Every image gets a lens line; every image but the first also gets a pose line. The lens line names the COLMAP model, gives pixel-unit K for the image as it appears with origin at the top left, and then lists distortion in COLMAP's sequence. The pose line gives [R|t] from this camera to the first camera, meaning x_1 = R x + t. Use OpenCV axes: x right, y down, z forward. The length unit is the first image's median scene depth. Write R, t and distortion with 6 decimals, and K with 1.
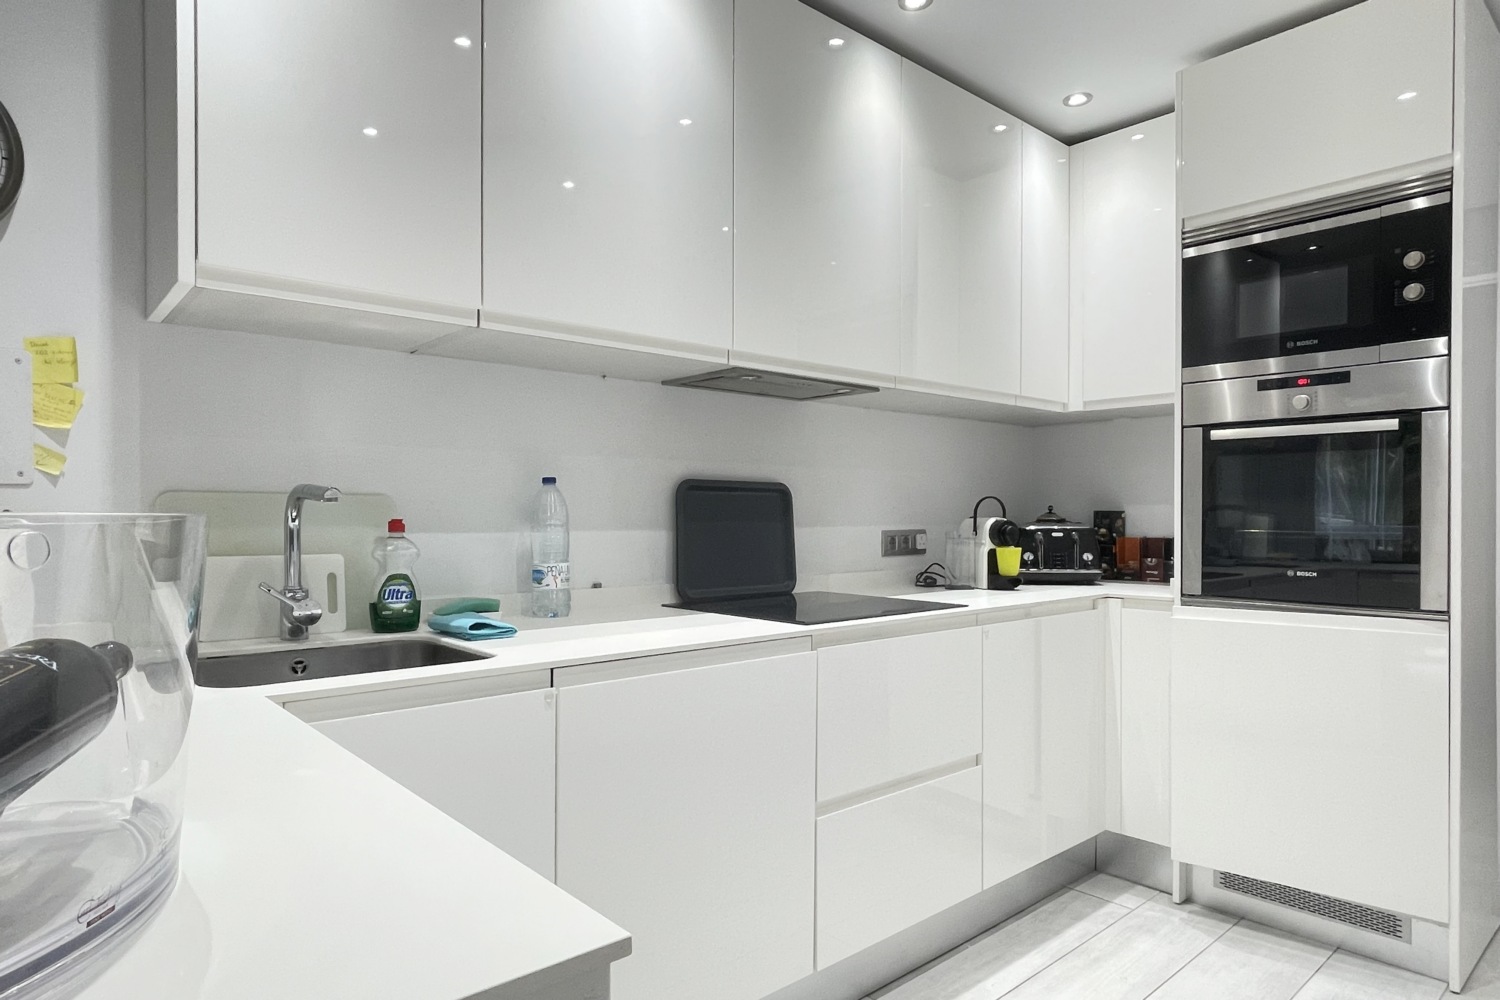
lens RADIAL K [[869.0, 0, 745.0], [0, 869.0, 508.1], [0, 0, 1]] dist [-0.017894, 0.010562]
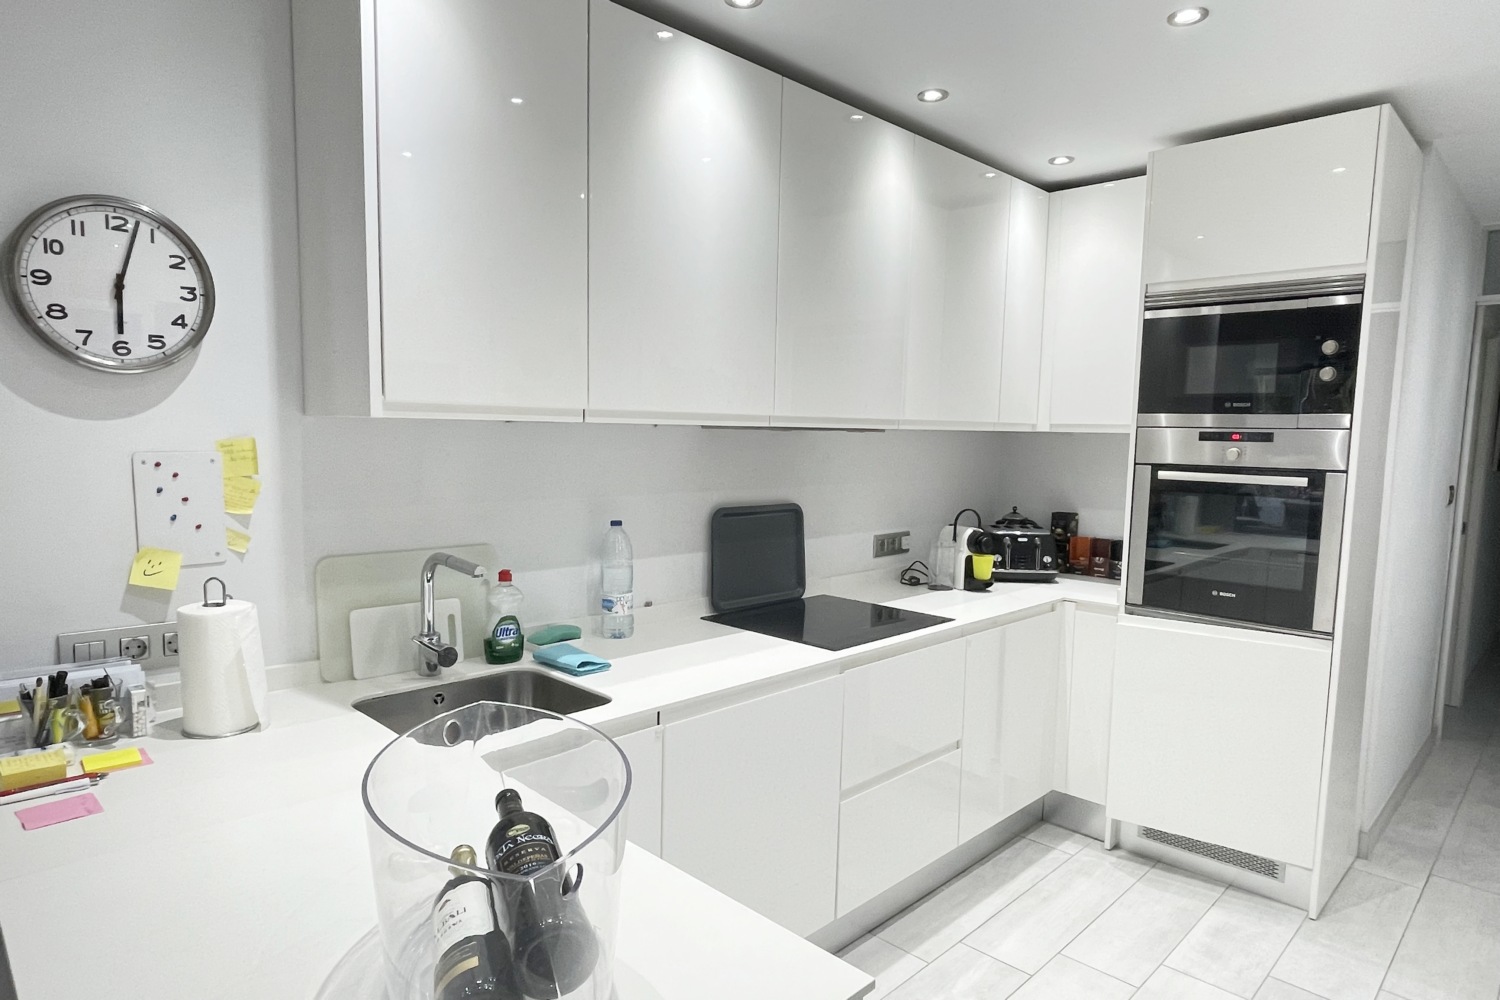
lens RADIAL K [[869.0, 0, 745.5], [0, 869.0, 507.8], [0, 0, 1]] dist [-0.017894, 0.010562]
pose [[0.997520, 0.012095, 0.069330, -0.123924], [-0.018696, 0.995267, 0.095364, -0.157097], [-0.067848, -0.096424, 0.993025, -0.168417]]
